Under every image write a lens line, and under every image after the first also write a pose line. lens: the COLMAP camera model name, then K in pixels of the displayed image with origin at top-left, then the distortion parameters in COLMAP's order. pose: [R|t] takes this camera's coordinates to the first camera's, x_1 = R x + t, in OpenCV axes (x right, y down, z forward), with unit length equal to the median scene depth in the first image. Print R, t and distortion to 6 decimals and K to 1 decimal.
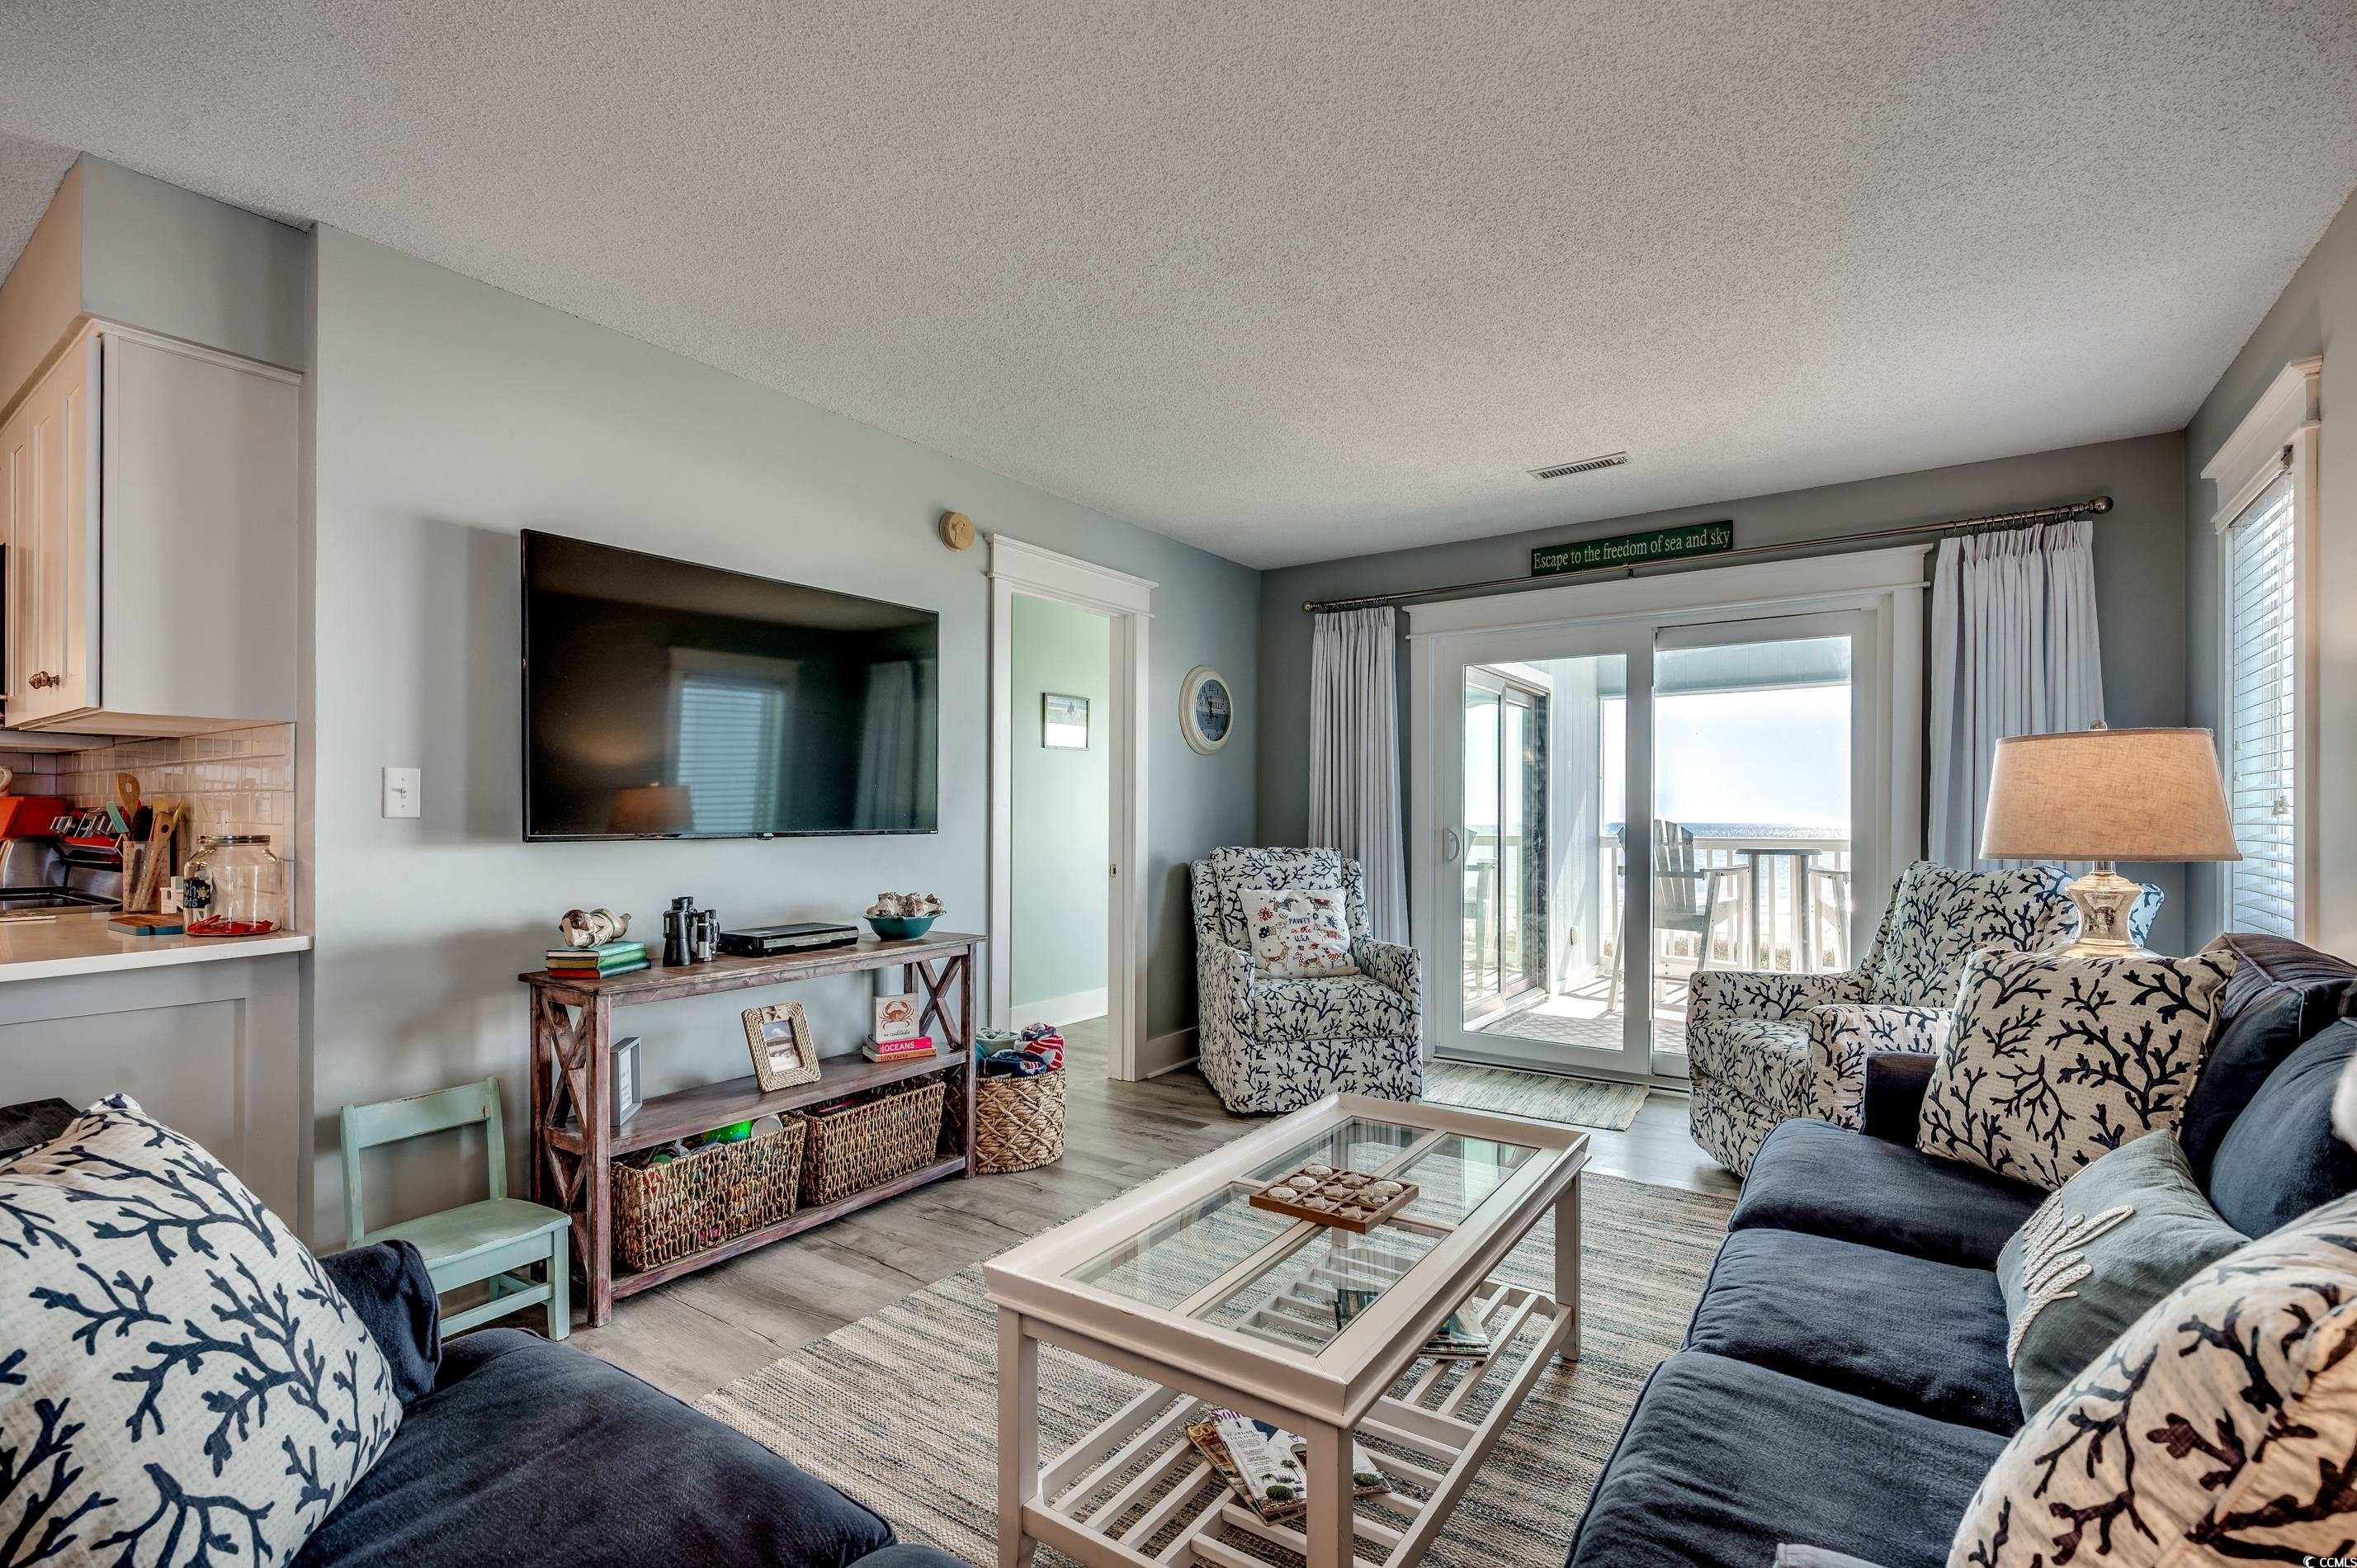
lens RADIAL K [[1051.9, 0, 1177.2], [0, 1051.9, 814.0], [0, 0, 1]] dist [-0.003923, 0.000519]
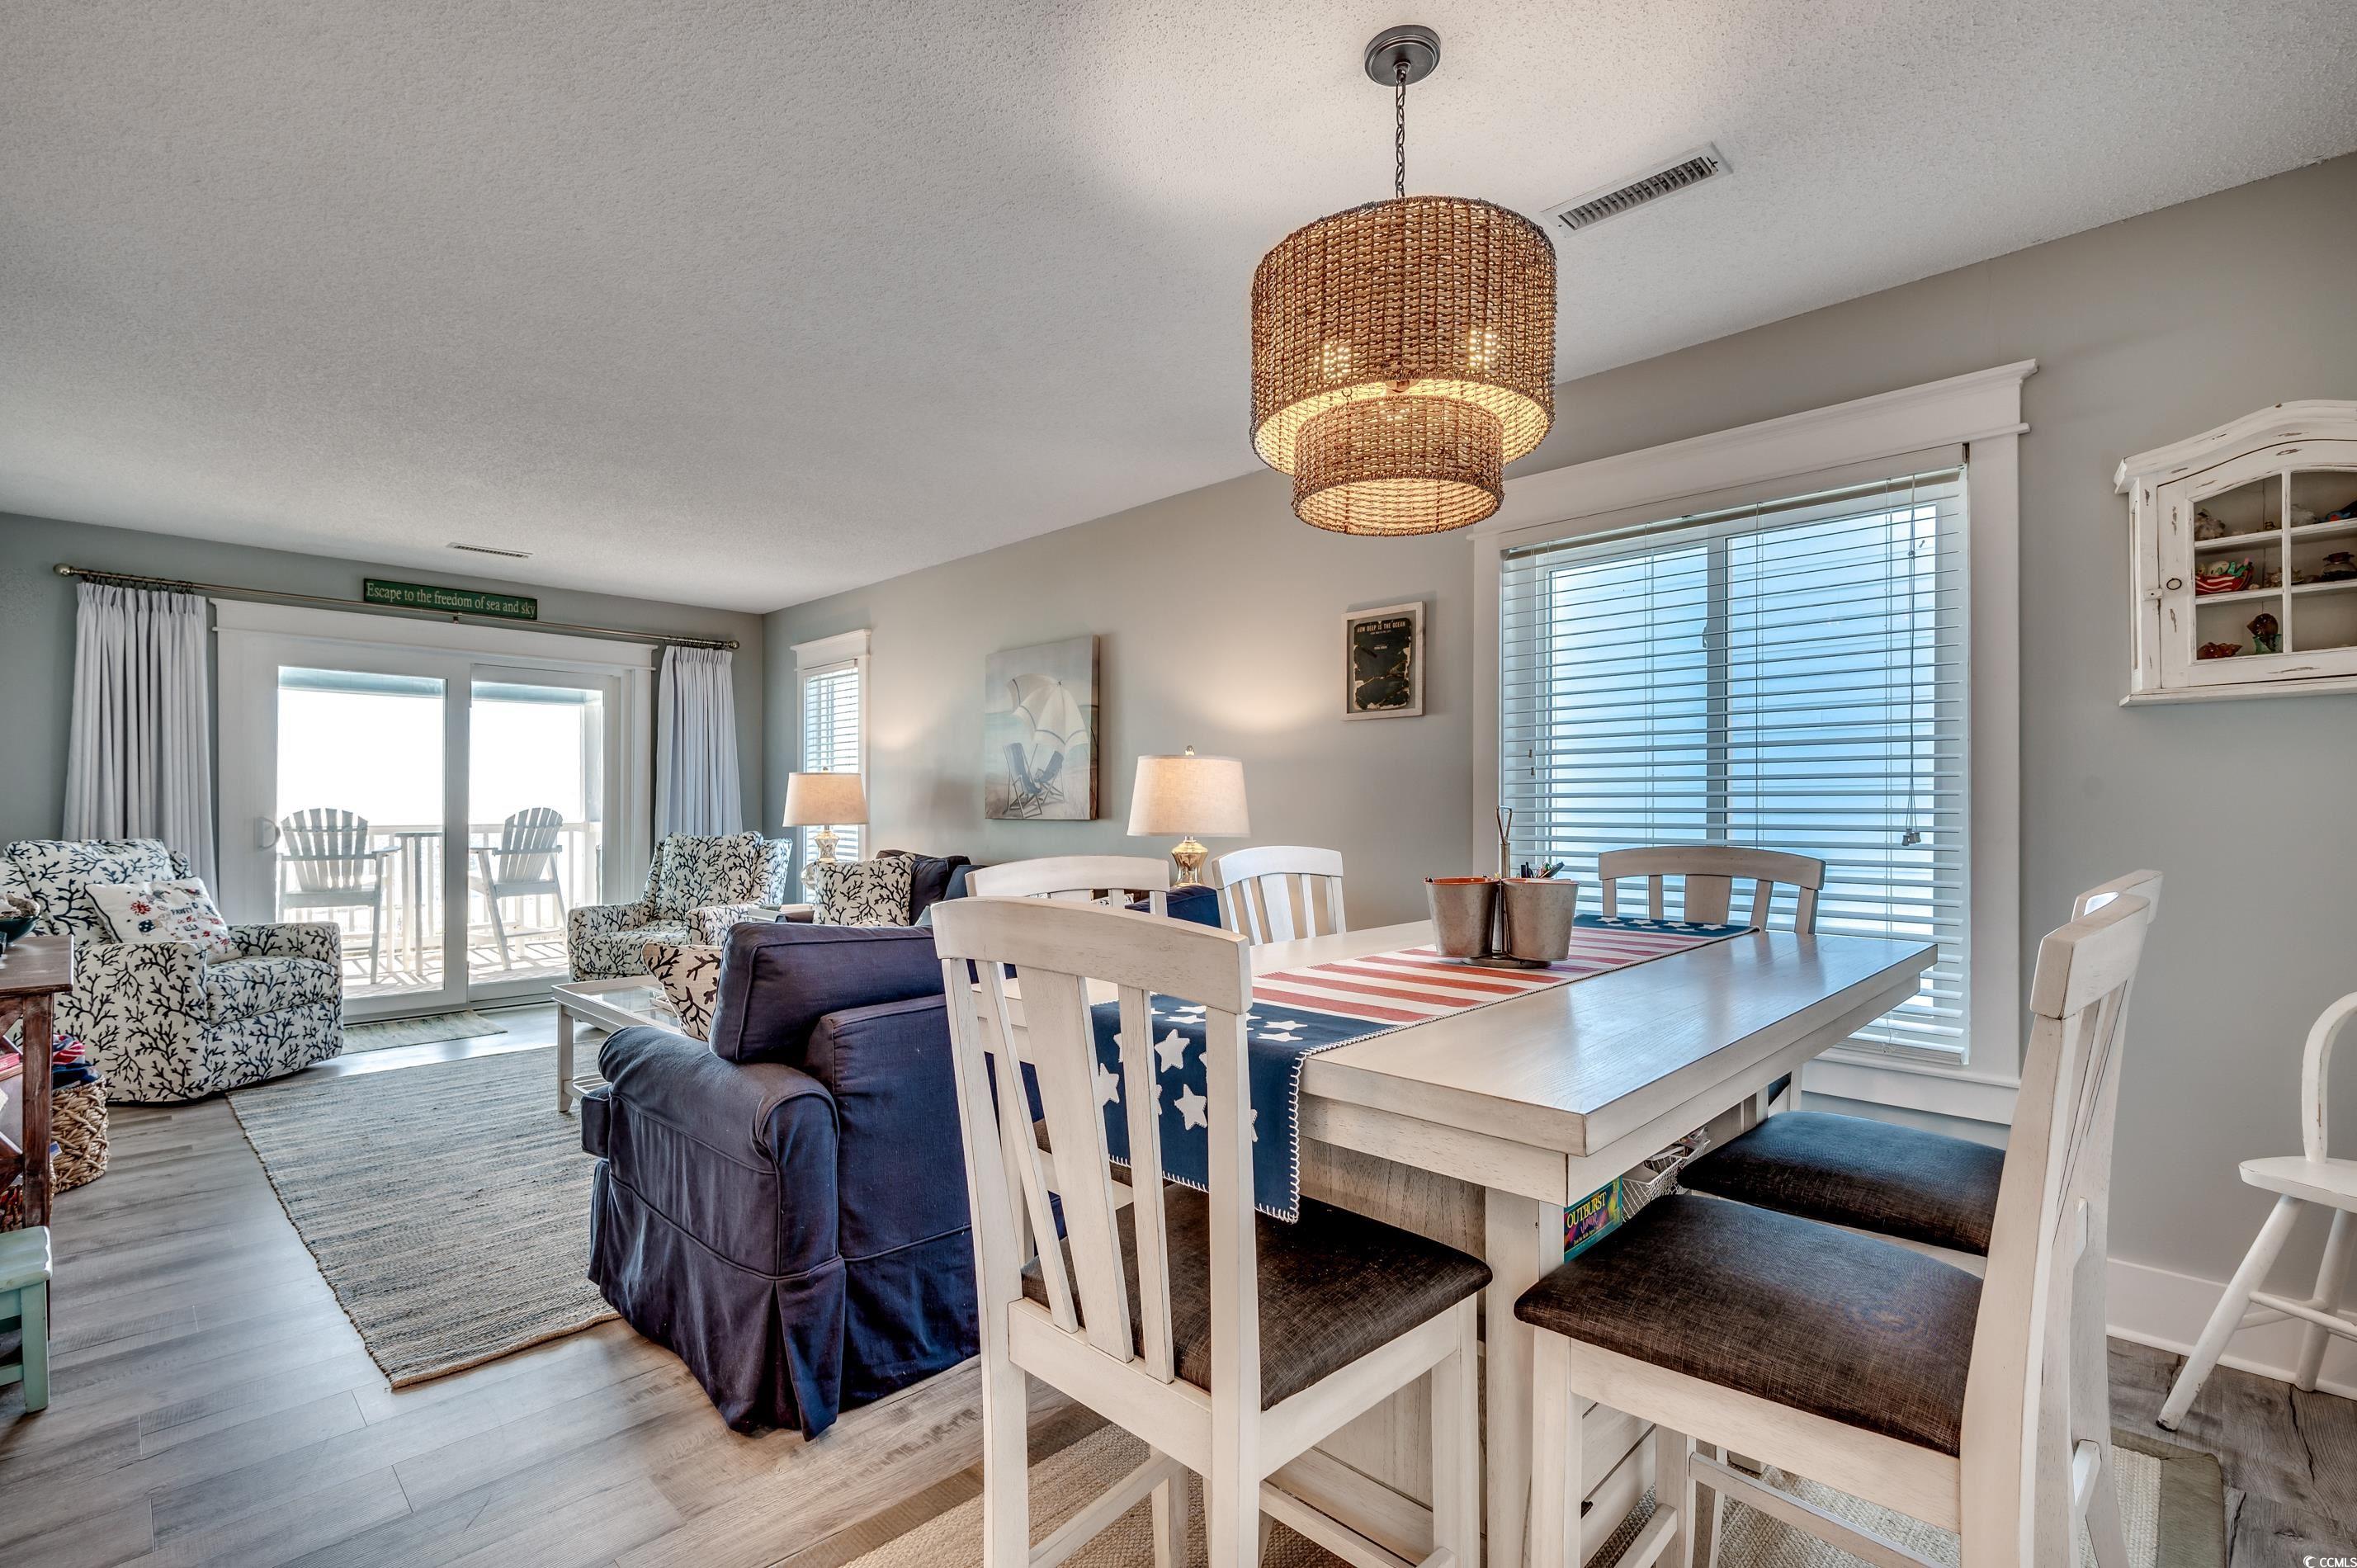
lens RADIAL K [[1051.9, 0, 1175.9], [0, 1051.9, 811.2], [0, 0, 1]] dist [-0.003923, 0.000519]
pose [[0.160887, -0.003527, 0.986967, -0.779453], [-0.004200, 0.999982, 0.004259, -0.001221], [-0.986964, -0.004831, 0.160869, -0.095209]]
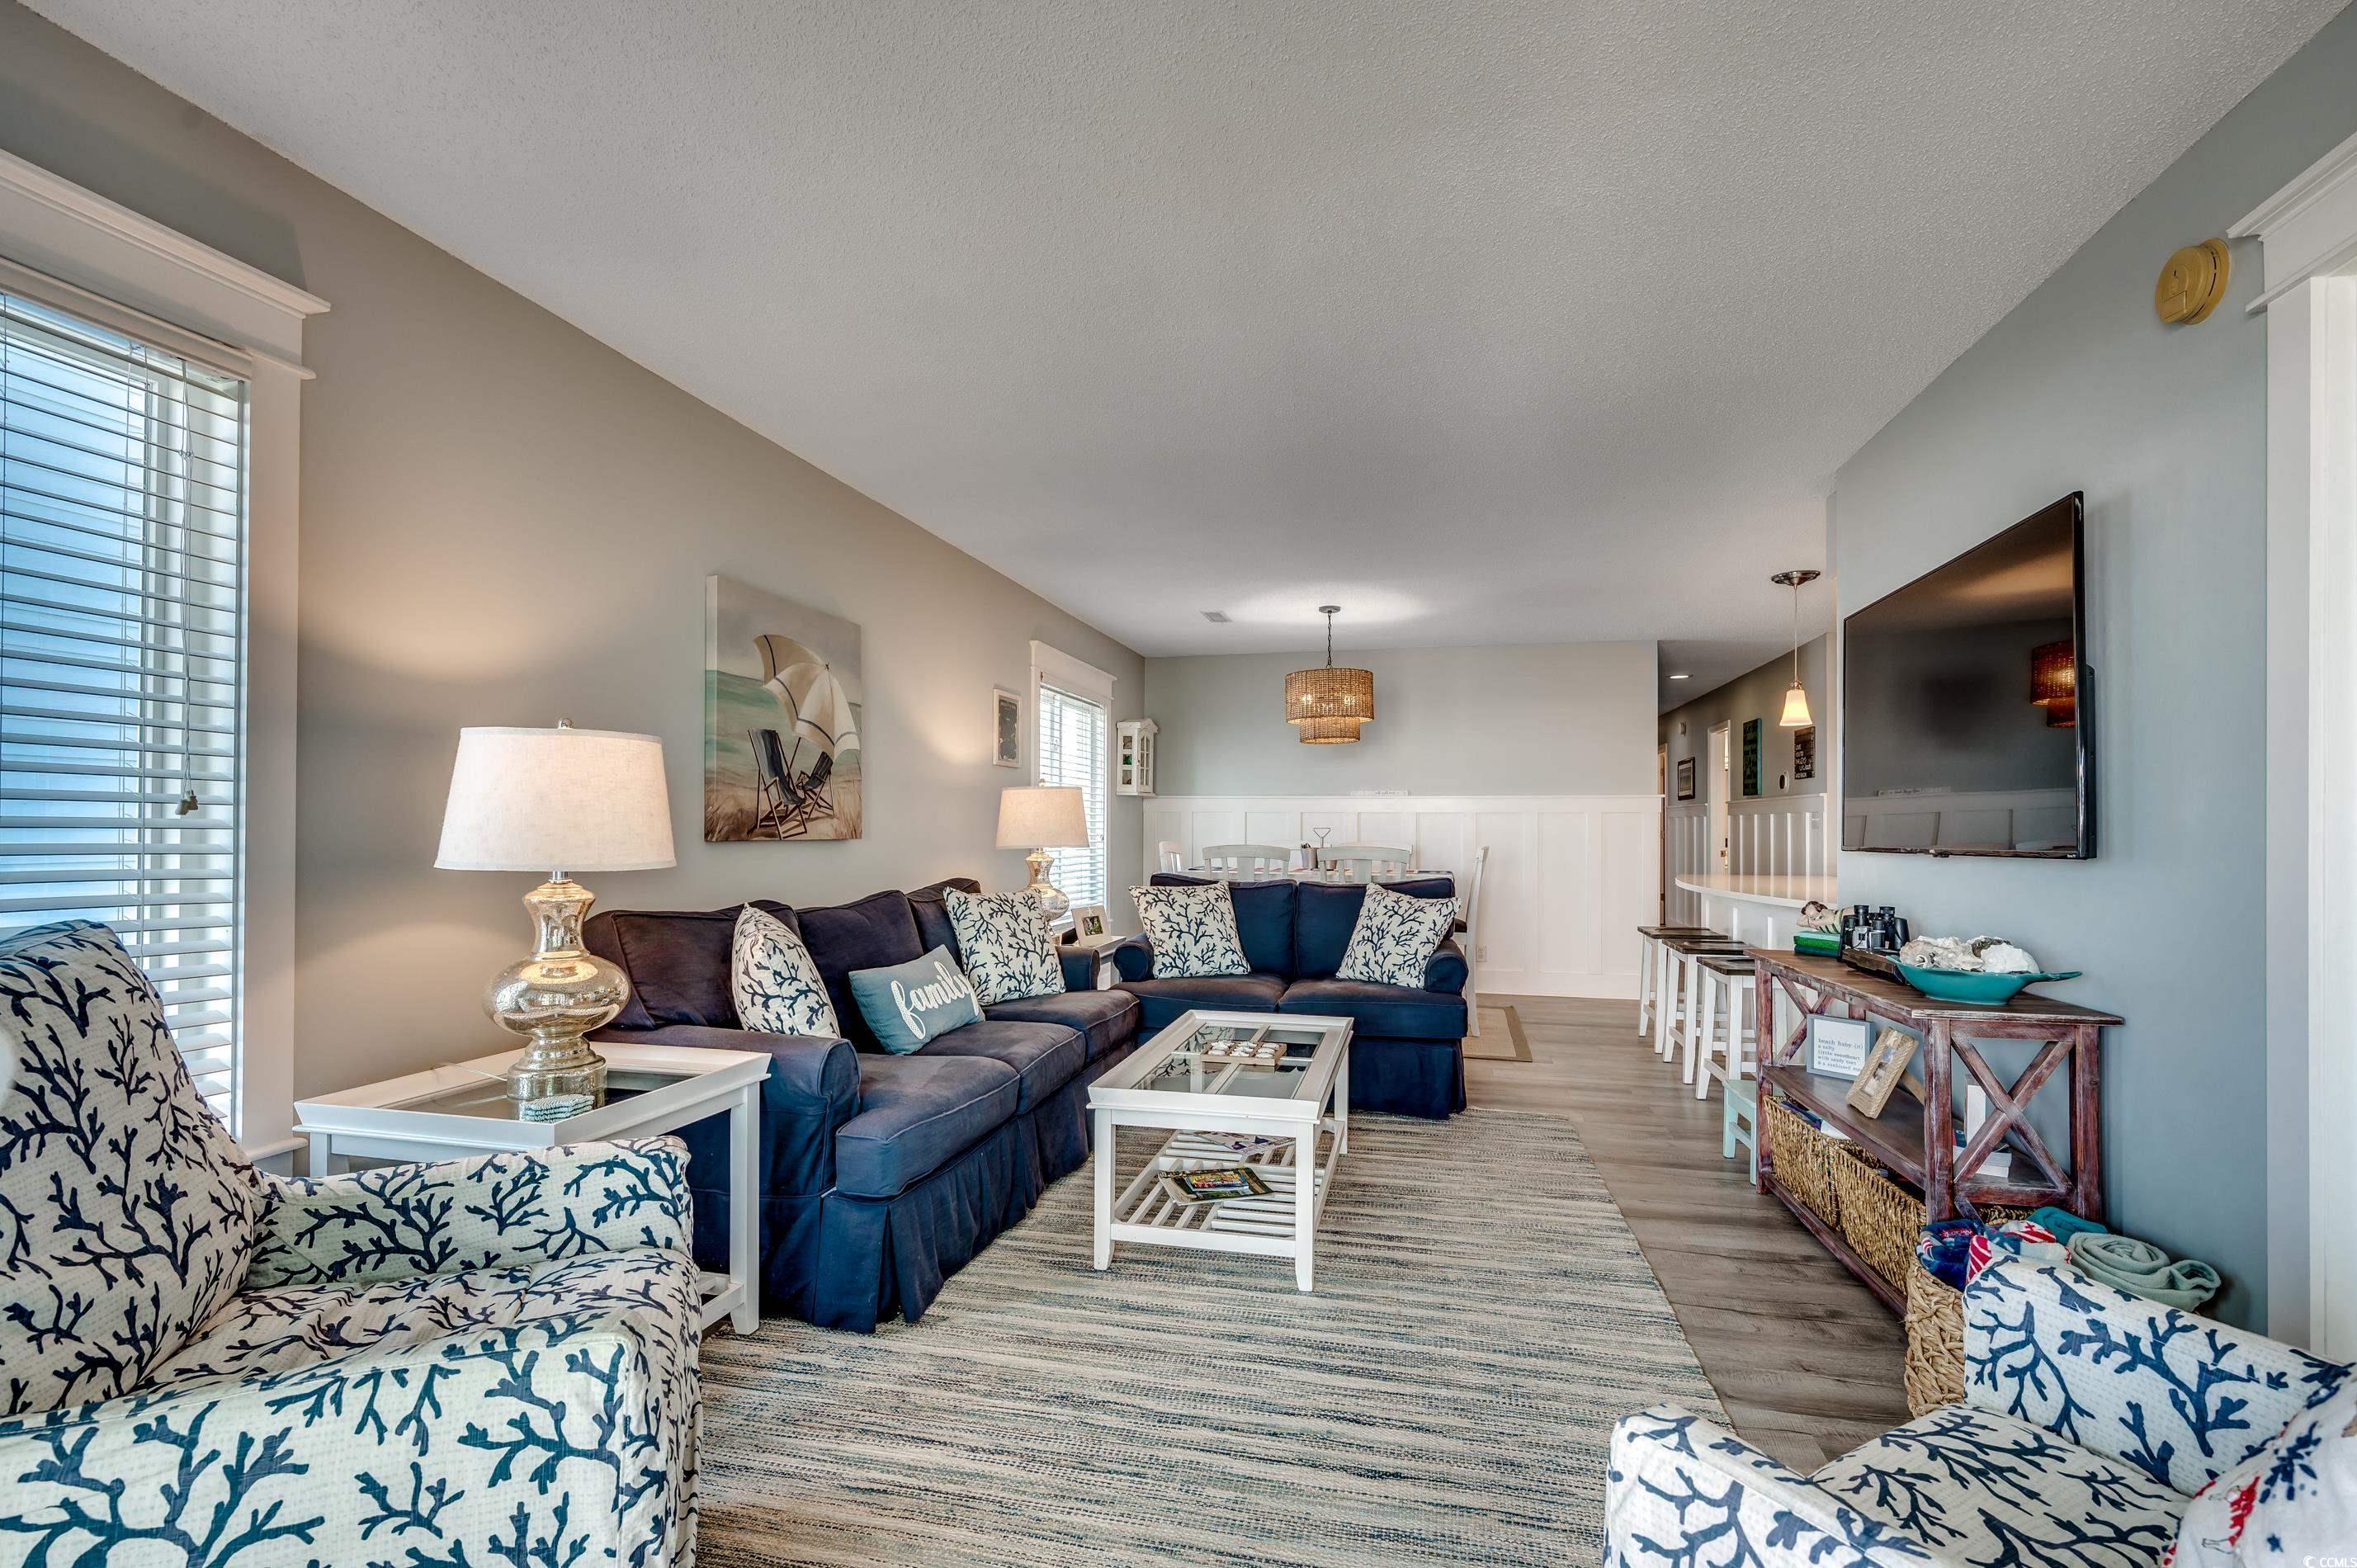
lens RADIAL K [[1051.9, 0, 1184.4], [0, 1051.9, 819.0], [0, 0, 1]] dist [-0.003923, 0.000519]
pose [[-0.931388, -0.013946, -0.363761, 0.405780], [-0.010298, 0.999875, -0.011966, 0.003517], [0.363882, -0.007399, -0.931416, 1.205046]]
